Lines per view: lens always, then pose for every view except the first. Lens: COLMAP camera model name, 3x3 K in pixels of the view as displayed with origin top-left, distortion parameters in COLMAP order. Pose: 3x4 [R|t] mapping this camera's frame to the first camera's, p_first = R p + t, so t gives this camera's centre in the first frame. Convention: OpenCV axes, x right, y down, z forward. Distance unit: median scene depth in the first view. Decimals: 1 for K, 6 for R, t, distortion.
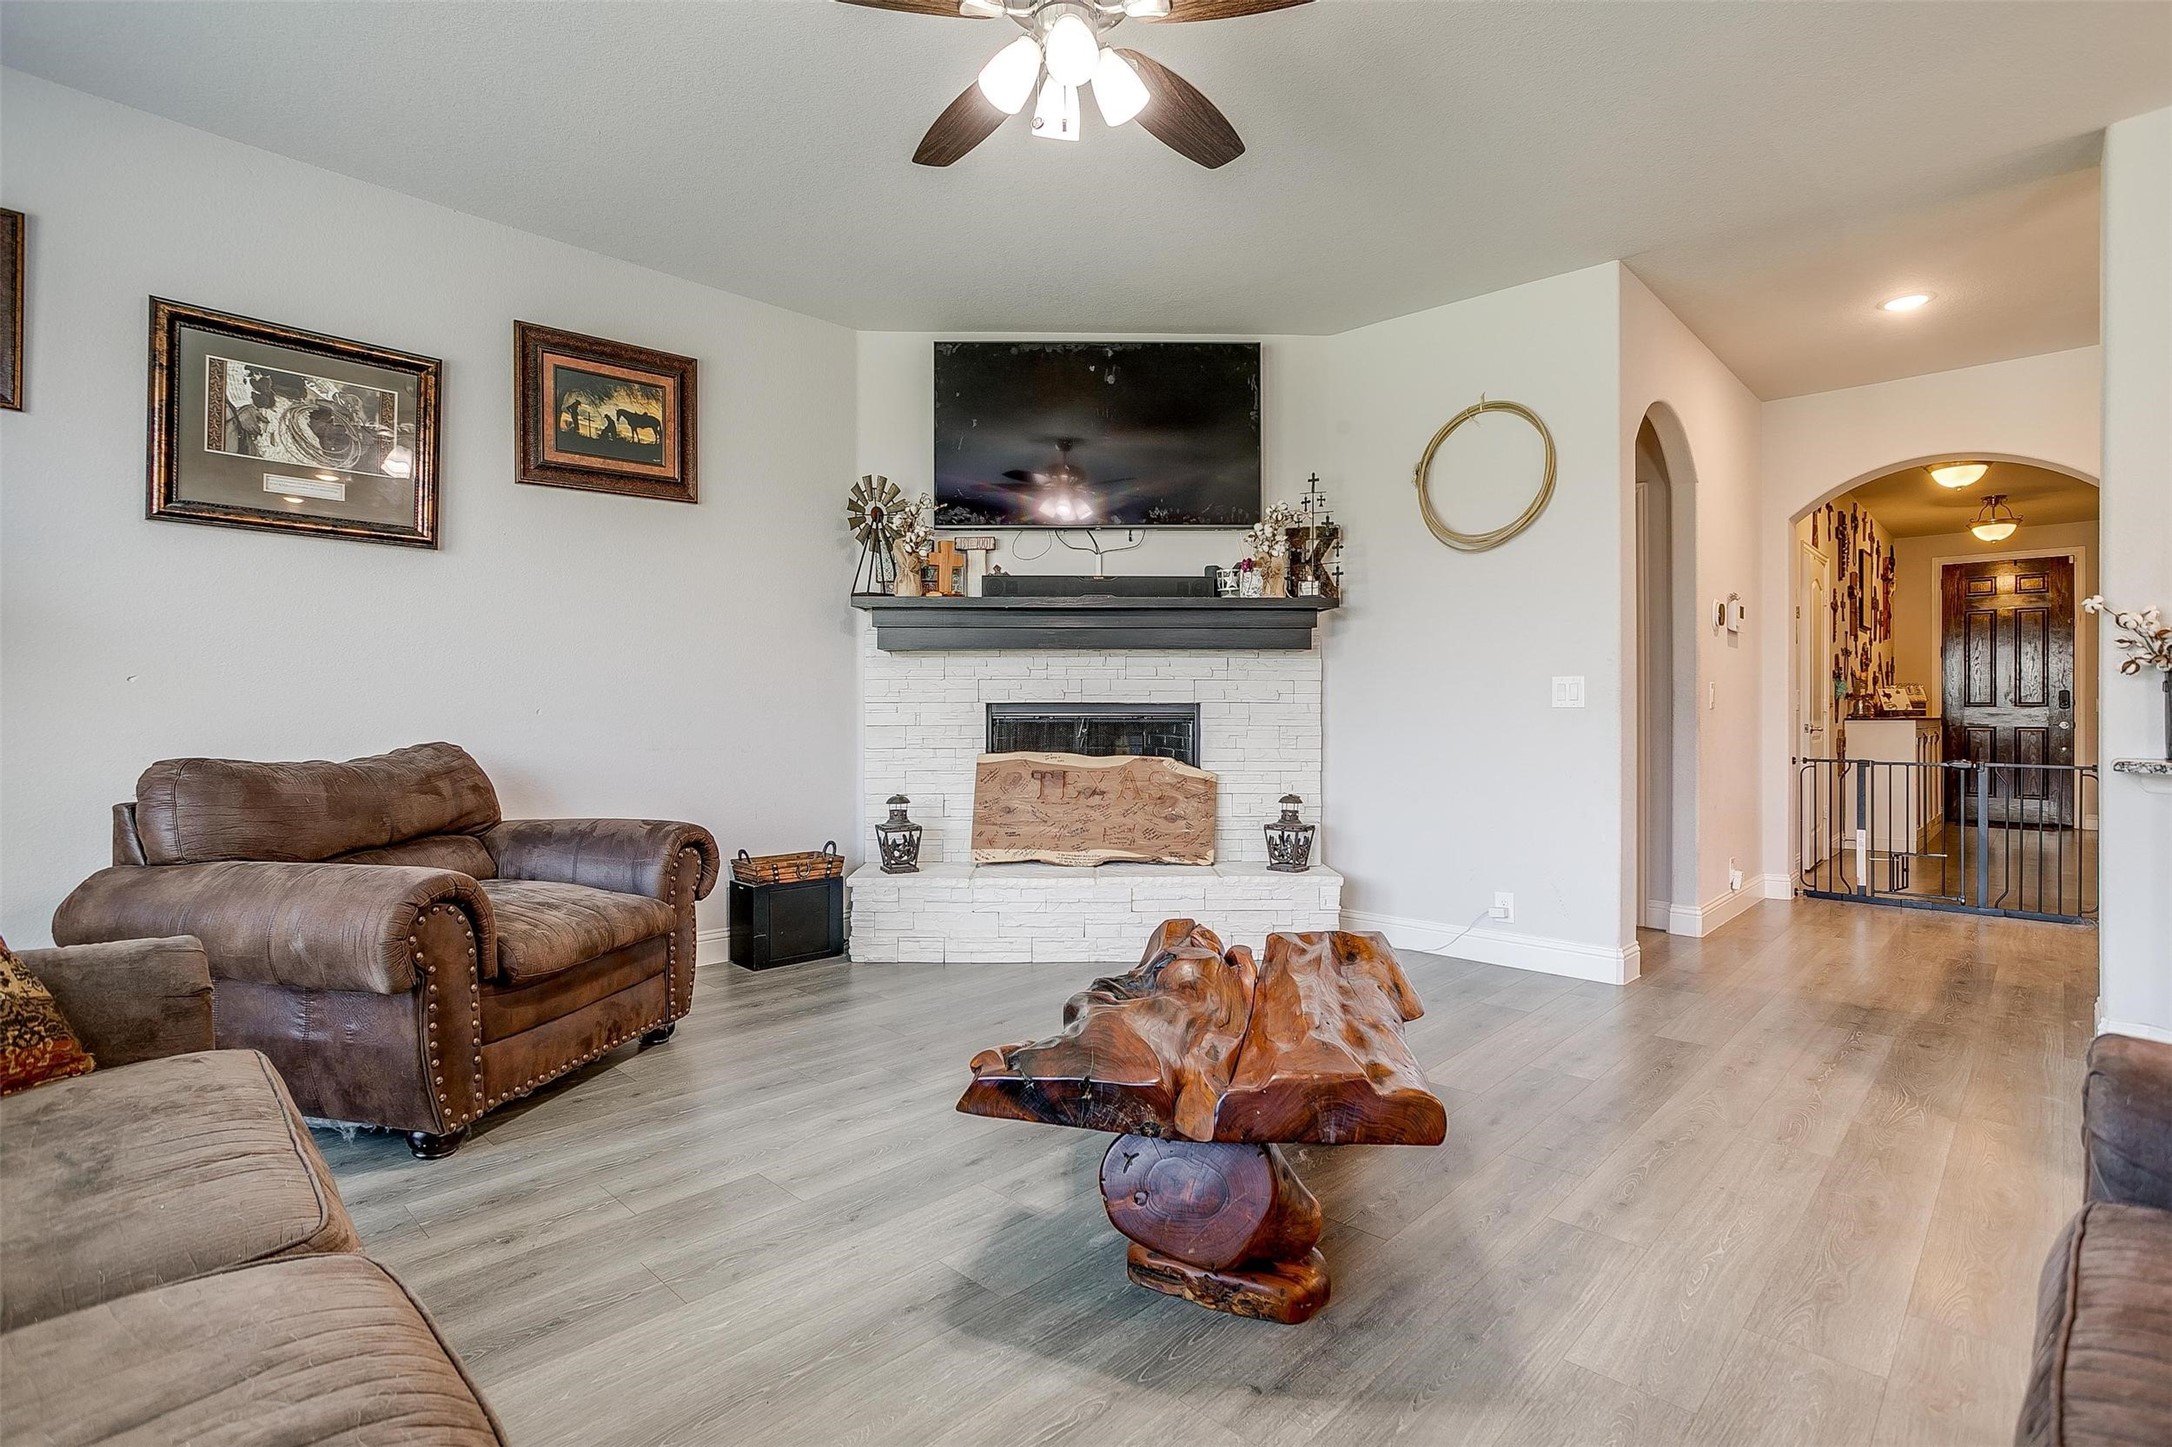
lens RADIAL K [[1057.4, 0, 1069.9], [0, 1057.4, 706.0], [0, 0, 1]] dist [-0.051403, 0.027951]
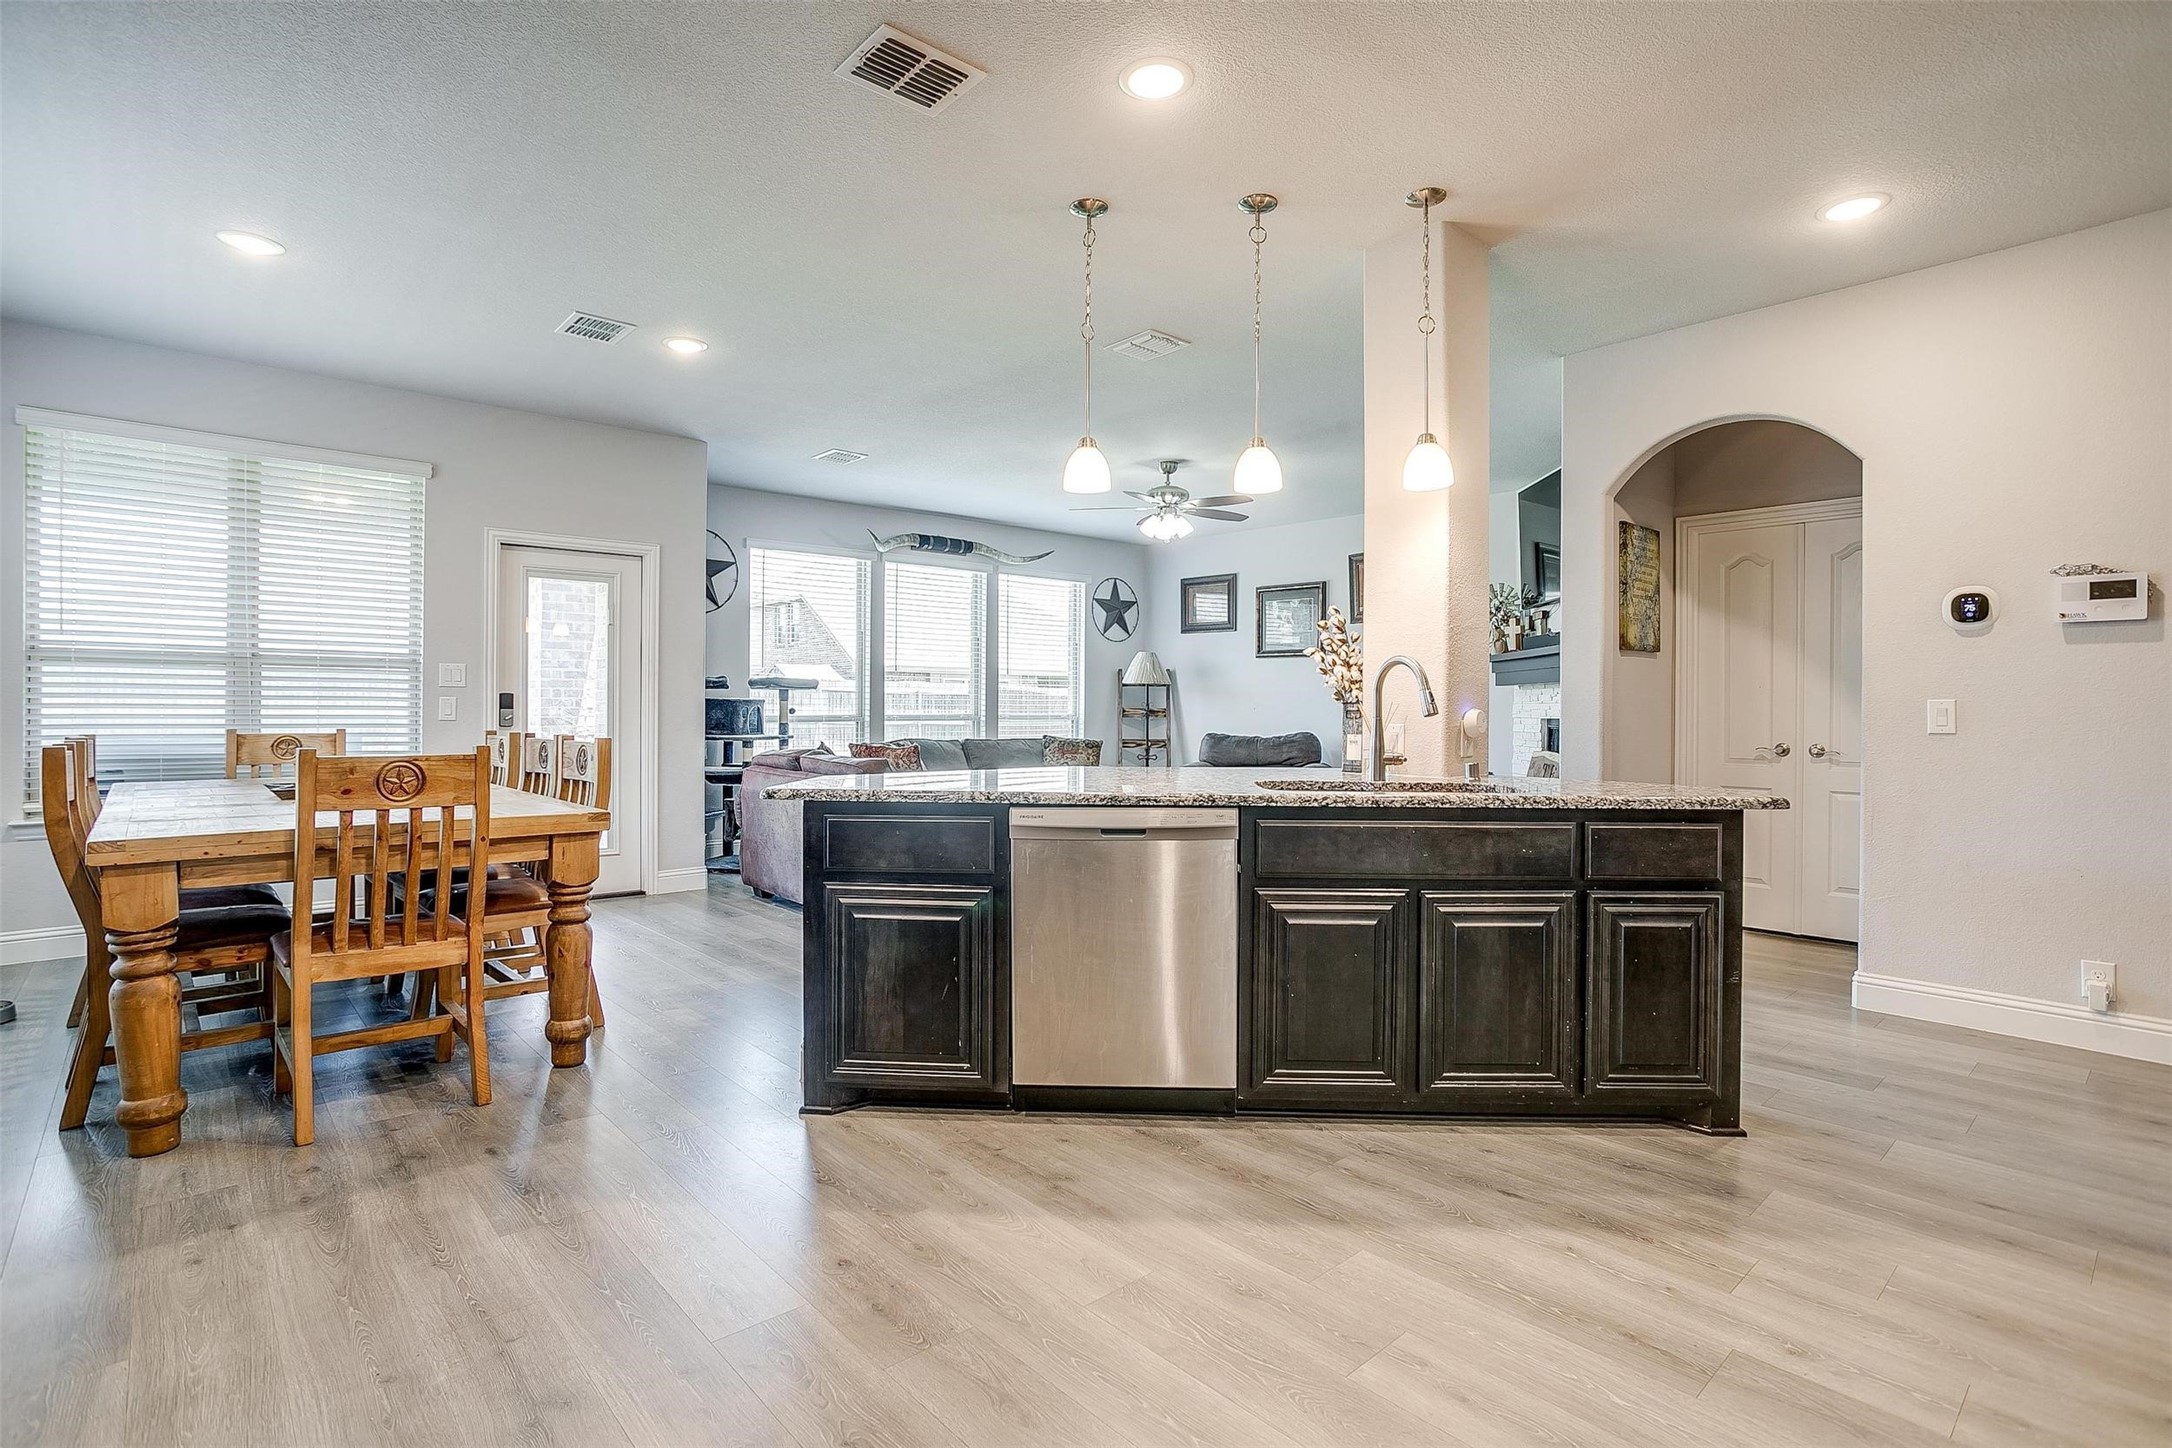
lens RADIAL K [[1057.4, 0, 1081.7], [0, 1057.4, 702.6], [0, 0, 1]] dist [-0.051403, 0.027951]
pose [[-0.068218, -0.006692, -0.997648, 1.558053], [-0.002366, 0.999976, -0.006546, -0.015095], [0.997668, 0.001913, -0.068232, 0.458982]]
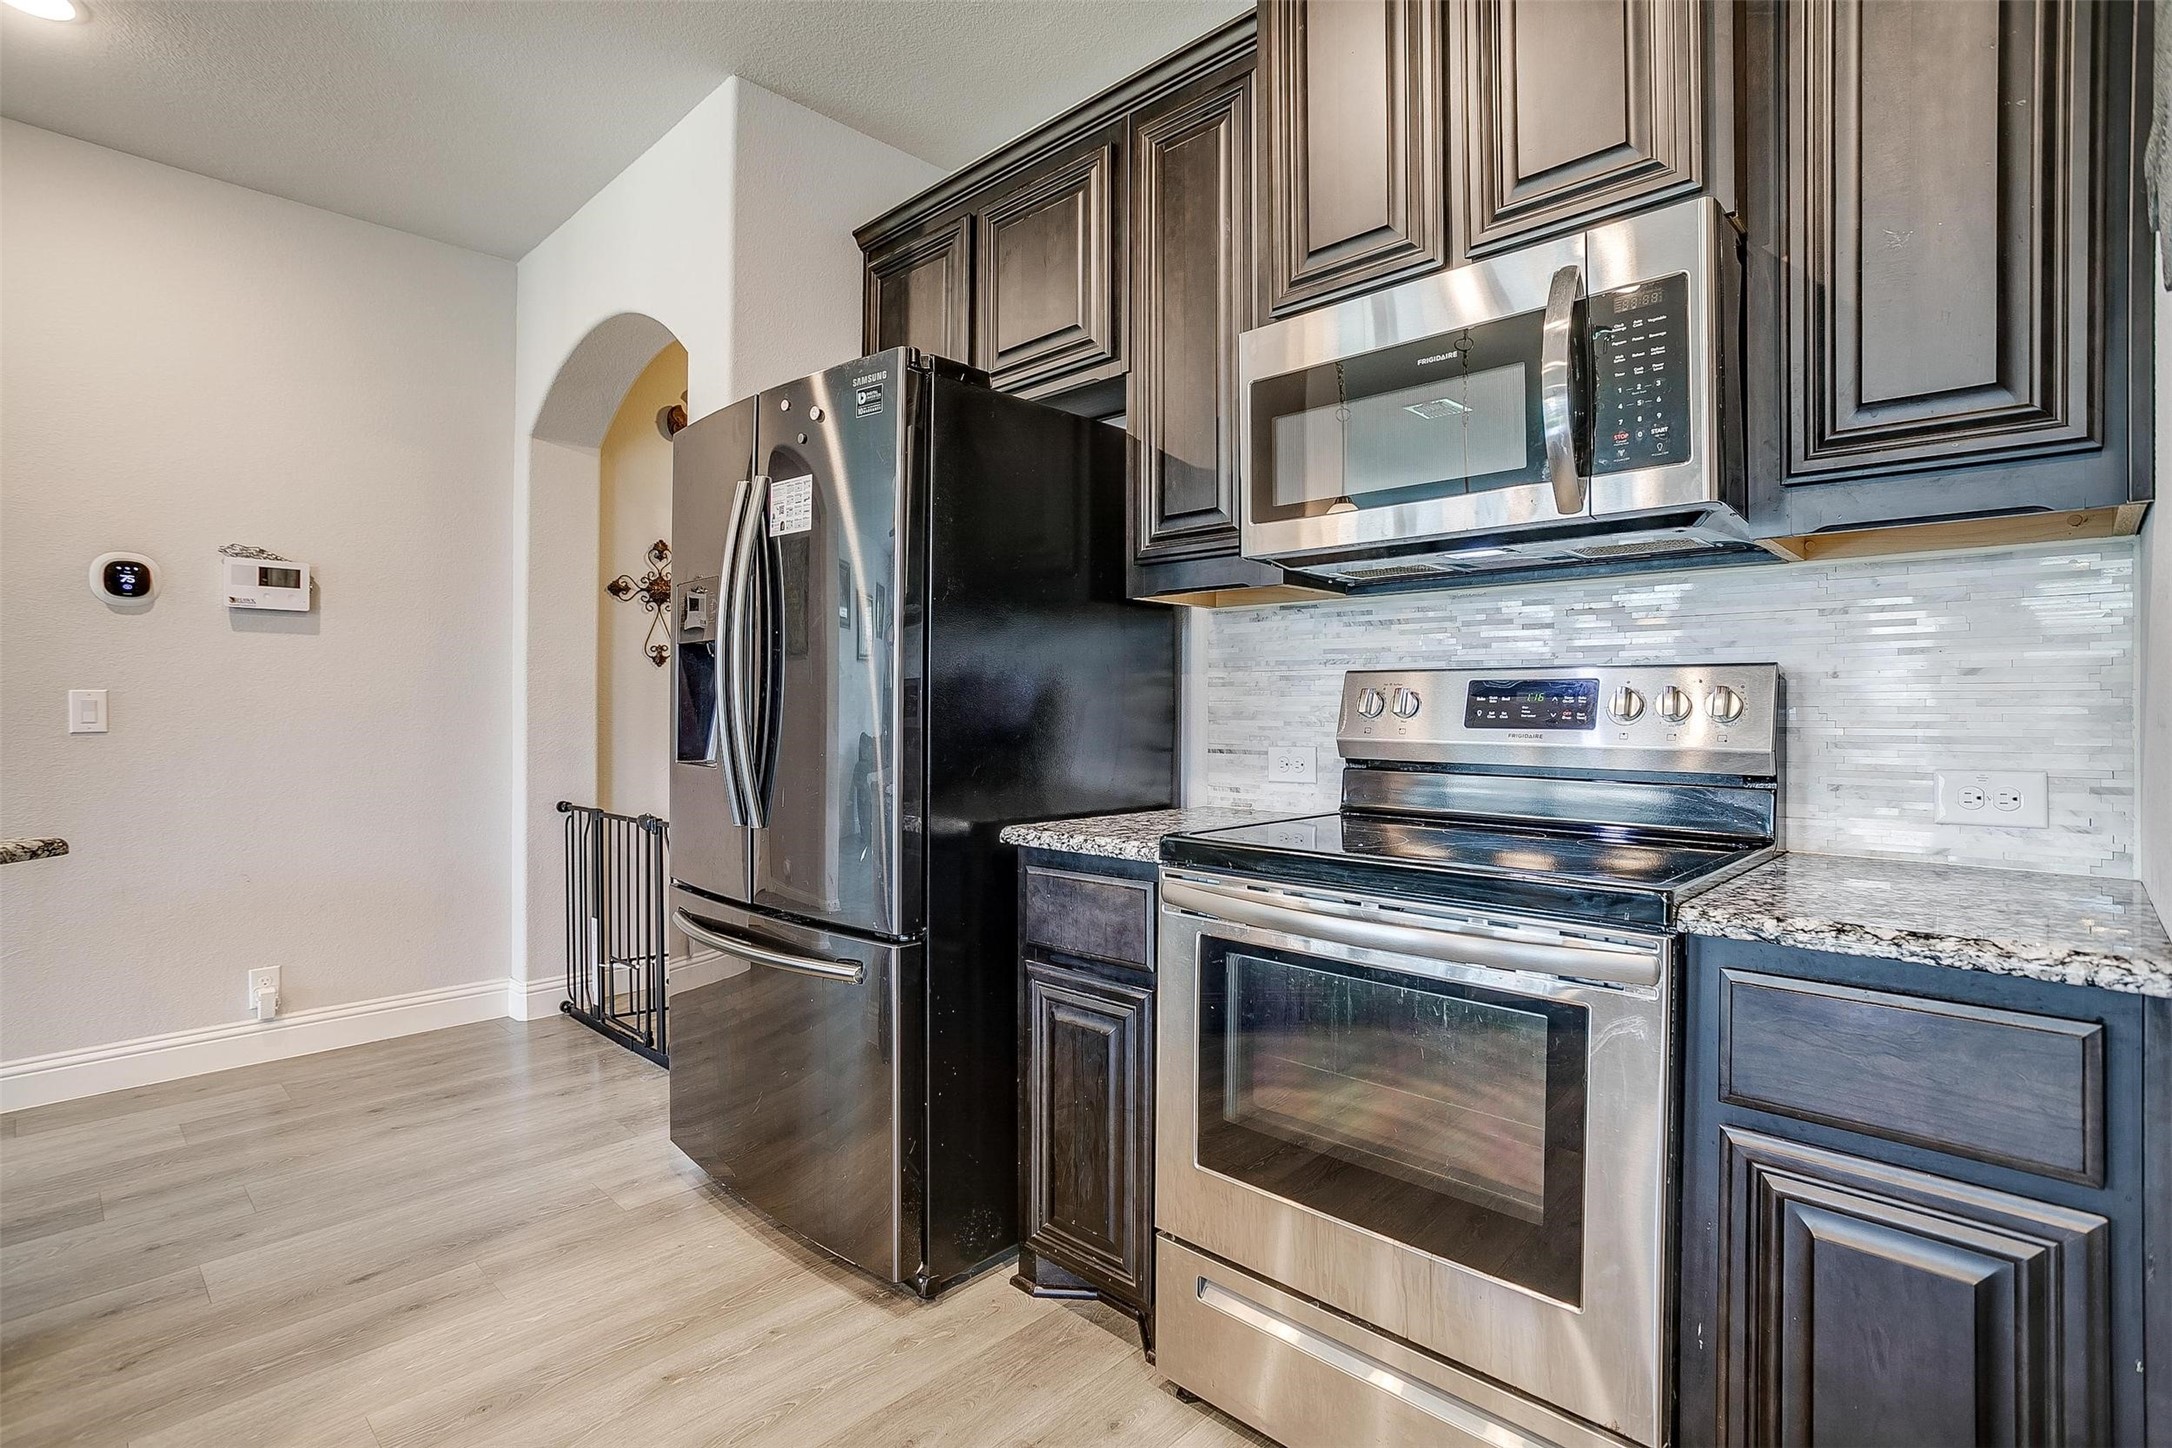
lens RADIAL K [[1057.4, 0, 1071.3], [0, 1057.4, 703.7], [0, 0, 1]] dist [-0.051403, 0.027951]
pose [[0.999992, -0.000517, -0.004038, 1.313315], [0.000517, 1.000000, 0.000083, -0.015481], [0.004038, -0.000085, 0.999992, 0.432404]]
